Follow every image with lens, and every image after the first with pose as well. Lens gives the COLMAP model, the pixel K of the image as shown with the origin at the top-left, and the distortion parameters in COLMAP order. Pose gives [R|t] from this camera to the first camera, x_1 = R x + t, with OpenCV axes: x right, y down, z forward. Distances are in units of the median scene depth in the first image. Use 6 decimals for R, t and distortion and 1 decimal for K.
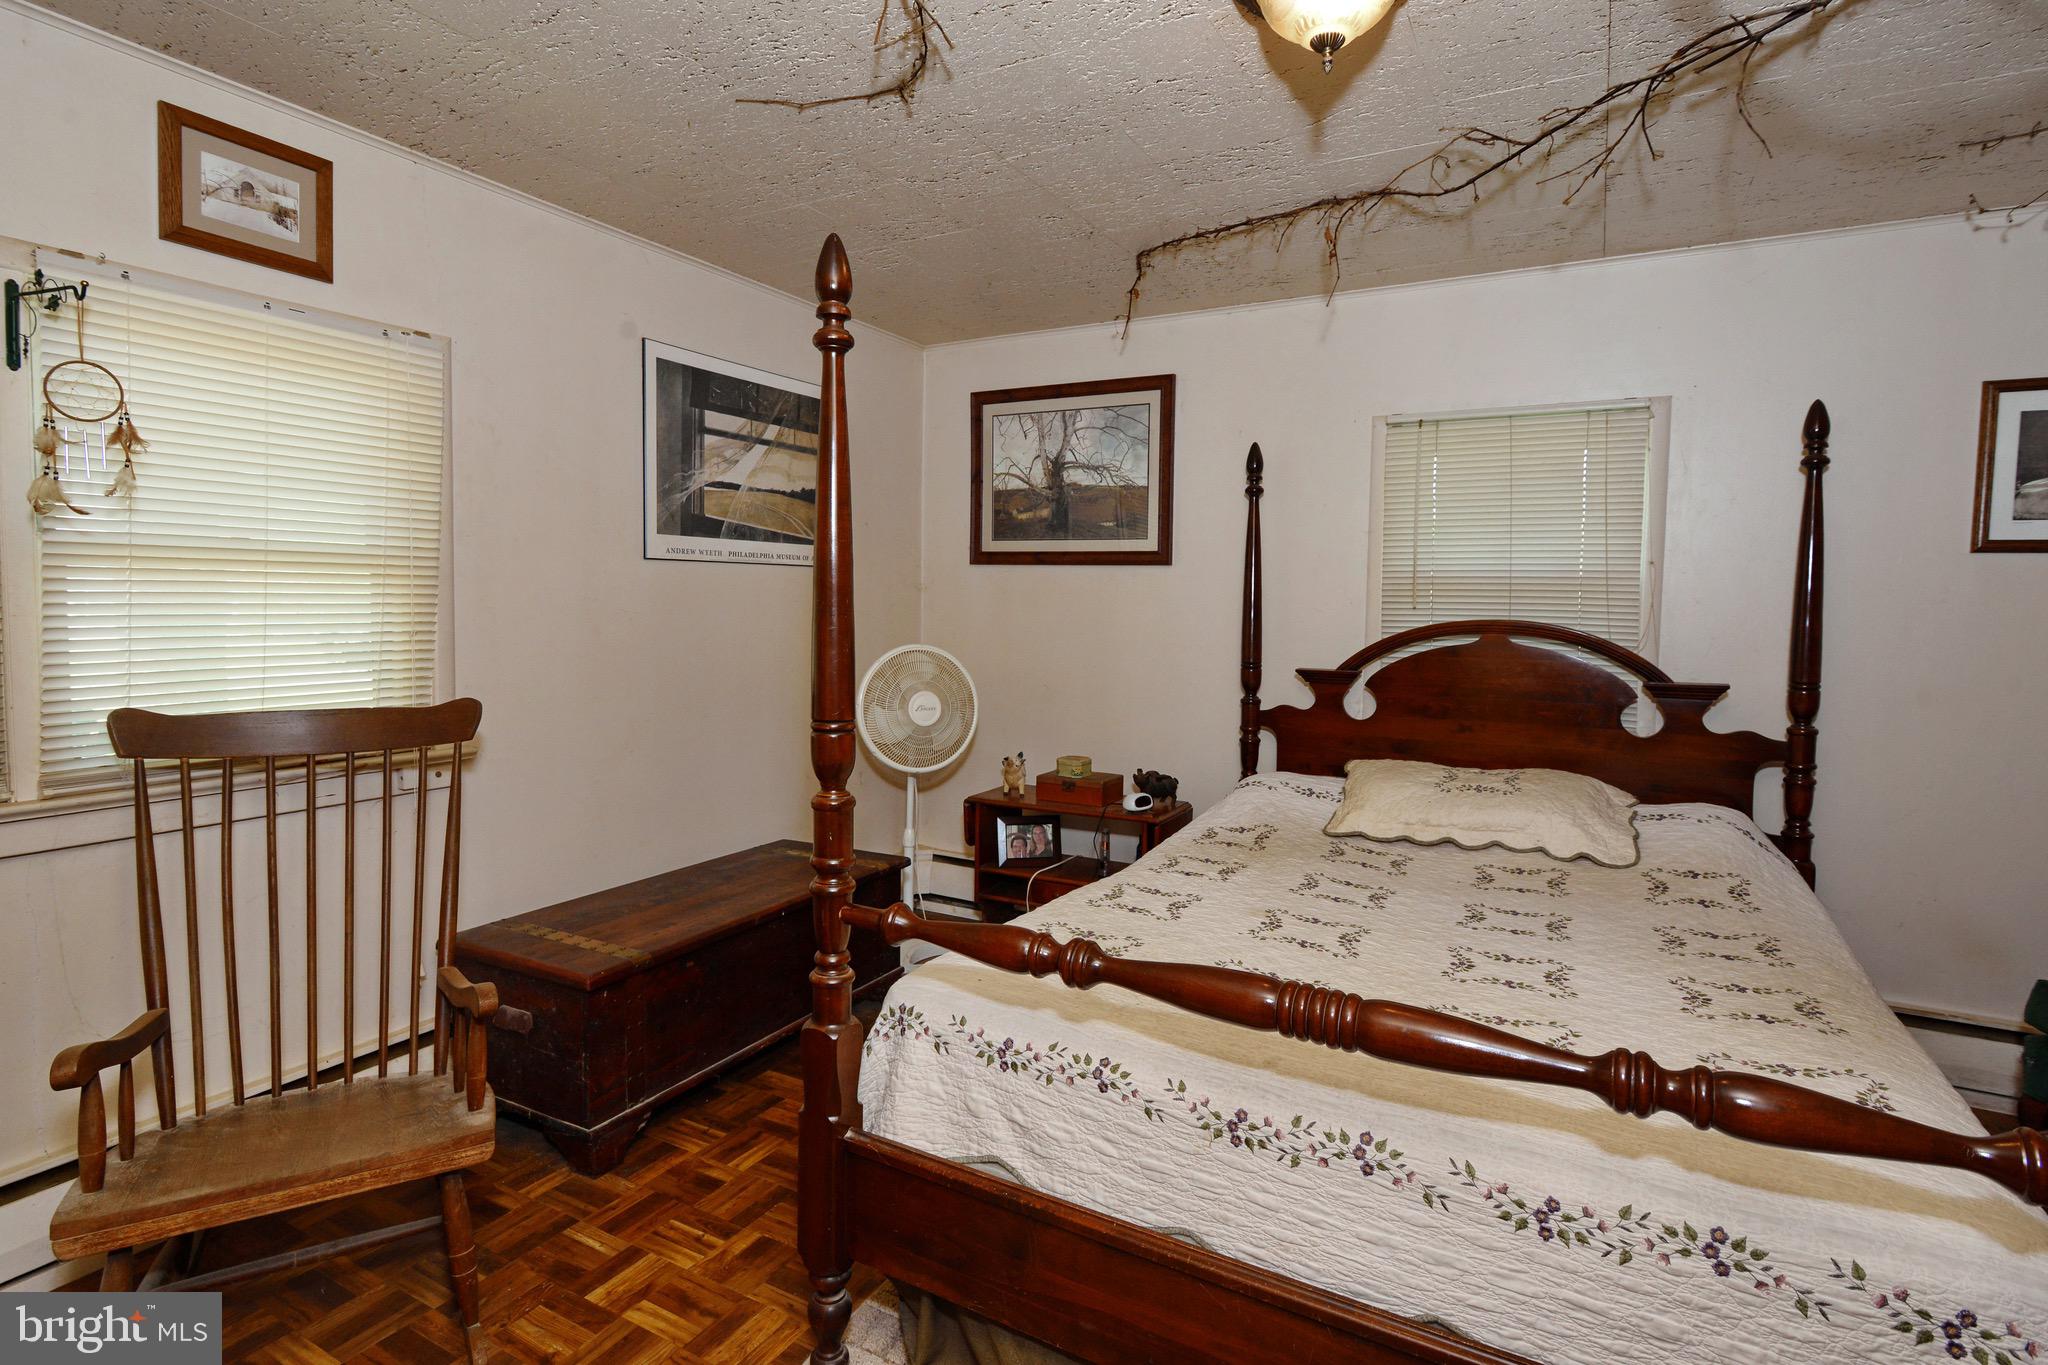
lens RADIAL K [[1016.3, 0, 1028.2], [0, 1016.3, 656.6], [0, 0, 1]] dist [-0.009333, -0.000509]
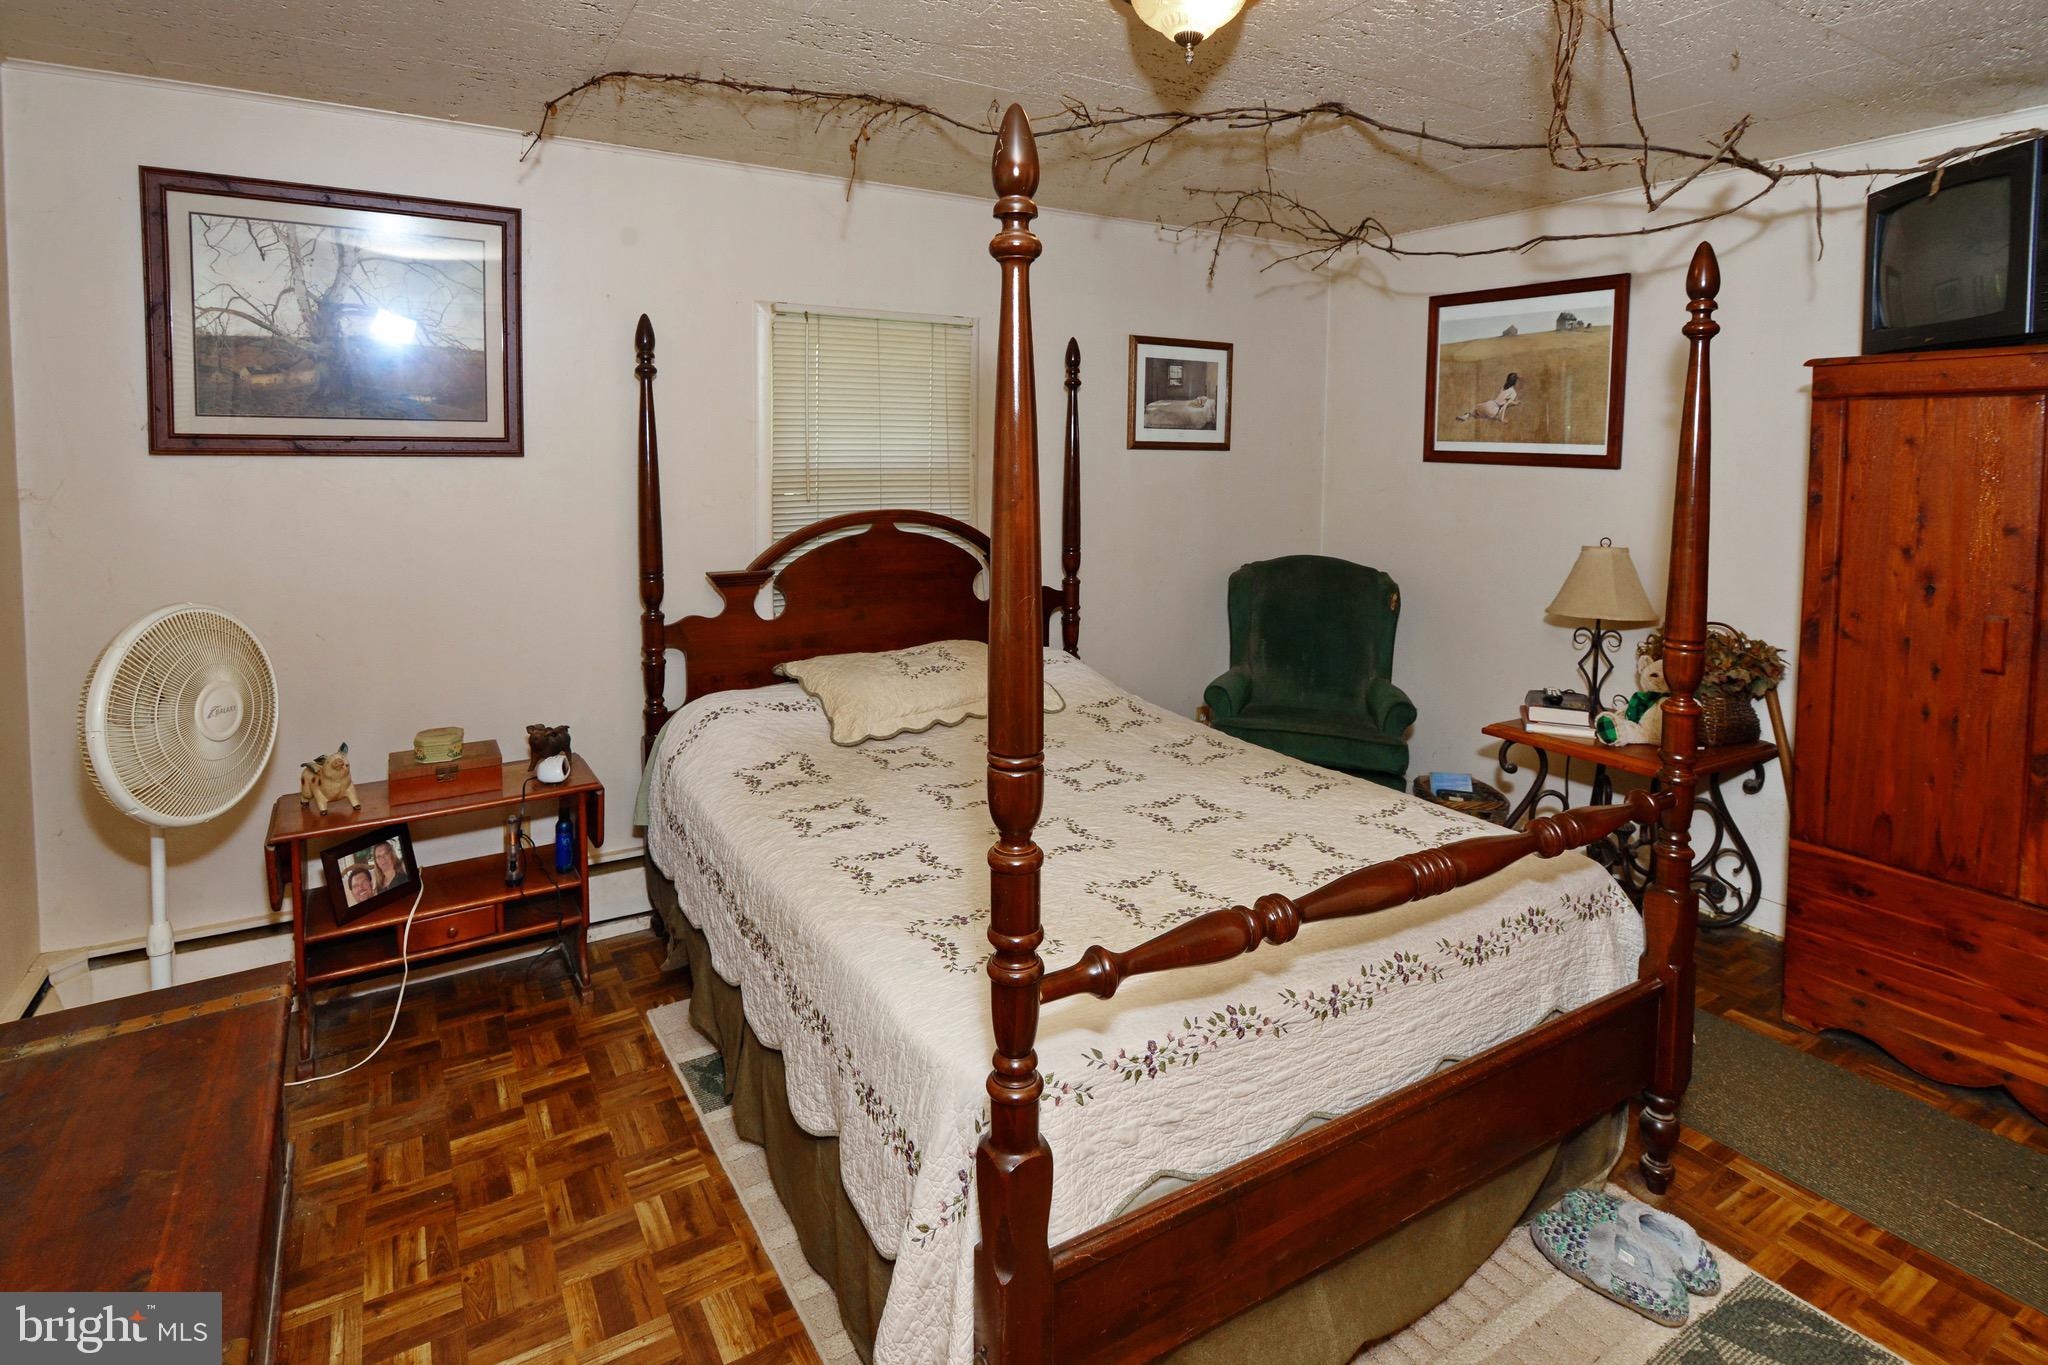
lens RADIAL K [[1072.0, 0, 1028.4], [0, 1072.0, 523.1], [0, 0, 1]] dist [-0.005803, -0.000404]
pose [[0.480315, -0.074508, 0.873926, -0.454444], [0.045952, 0.997155, 0.059759, -0.082055], [-0.875892, 0.011456, 0.482372, 0.314432]]
